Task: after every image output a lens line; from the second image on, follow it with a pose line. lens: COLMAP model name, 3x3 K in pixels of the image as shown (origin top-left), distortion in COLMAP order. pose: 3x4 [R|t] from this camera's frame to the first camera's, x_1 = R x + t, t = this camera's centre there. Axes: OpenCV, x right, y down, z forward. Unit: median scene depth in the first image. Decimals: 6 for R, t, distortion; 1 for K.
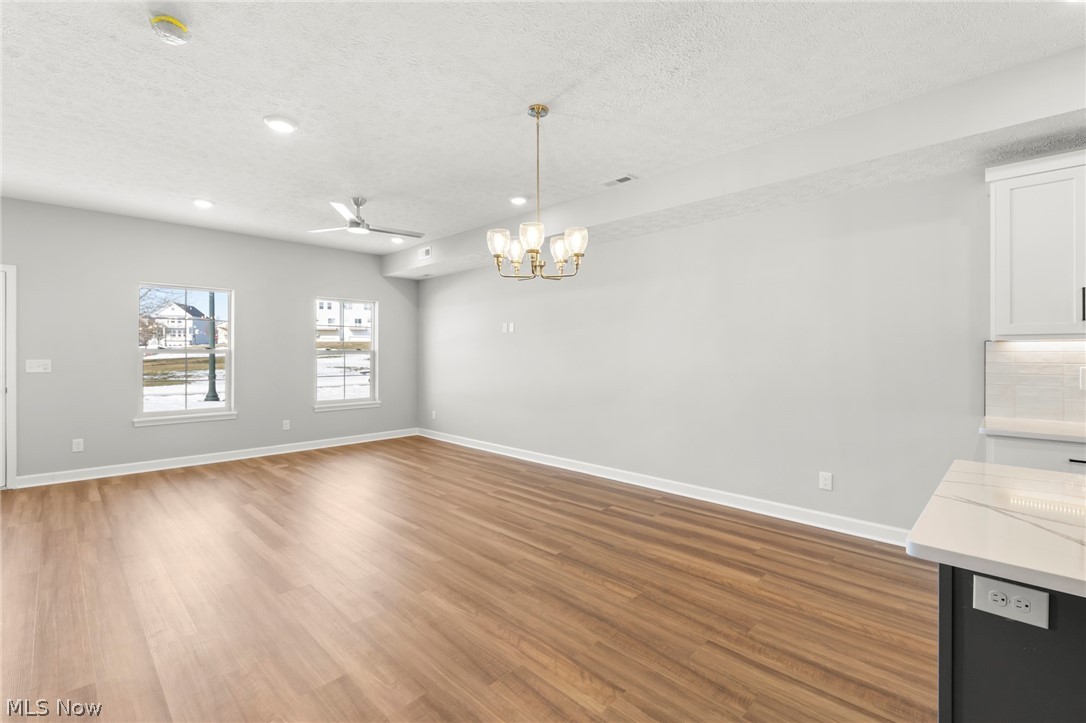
lens RADIAL K [[480.4, 0, 544.8], [0, 480.4, 354.7], [0, 0, 1]] dist [0.007895, -0.000320]
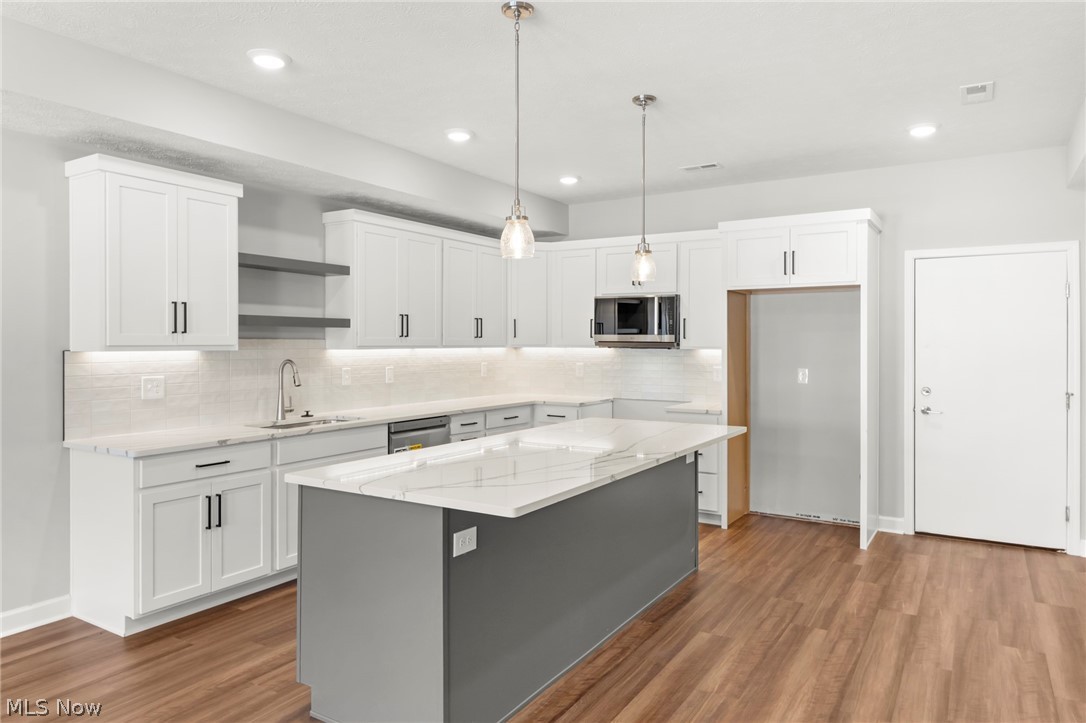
lens RADIAL K [[708.3, 0, 546.0], [0, 708.3, 346.1], [0, 0, 1]] dist [-0.001536, -0.001161]
pose [[-0.222779, -0.006464, 0.974848, -0.244774], [0.000152, 0.999978, 0.006665, -0.023071], [-0.974869, 0.001633, -0.222773, 0.243391]]
